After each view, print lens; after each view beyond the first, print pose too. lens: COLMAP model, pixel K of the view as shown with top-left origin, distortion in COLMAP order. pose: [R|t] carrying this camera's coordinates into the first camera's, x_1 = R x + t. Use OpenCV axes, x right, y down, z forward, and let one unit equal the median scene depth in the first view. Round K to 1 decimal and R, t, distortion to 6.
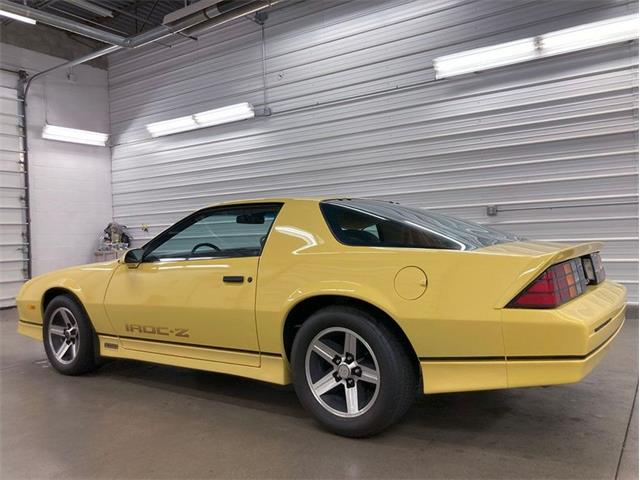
lens RADIAL K [[534.2, 0, 320.0], [0, 534.2, 240.0], [0, 0, 1]] dist [0.006697, -0.000244]
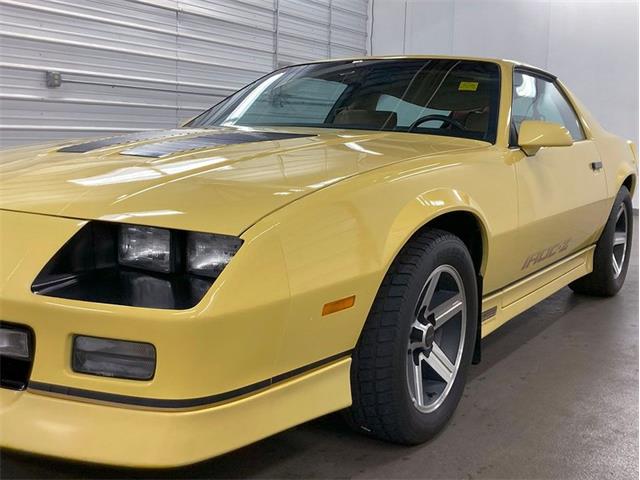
lens RADIAL K [[771.6, 0, 320.0], [0, 771.6, 240.0], [0, 0, 1]] dist [0.152344, -0.592595]
pose [[-0.046244, -0.099741, 0.993938, -0.661788], [-0.025972, 0.994786, 0.098617, 0.038073], [-0.998592, -0.021254, -0.048594, 0.724852]]
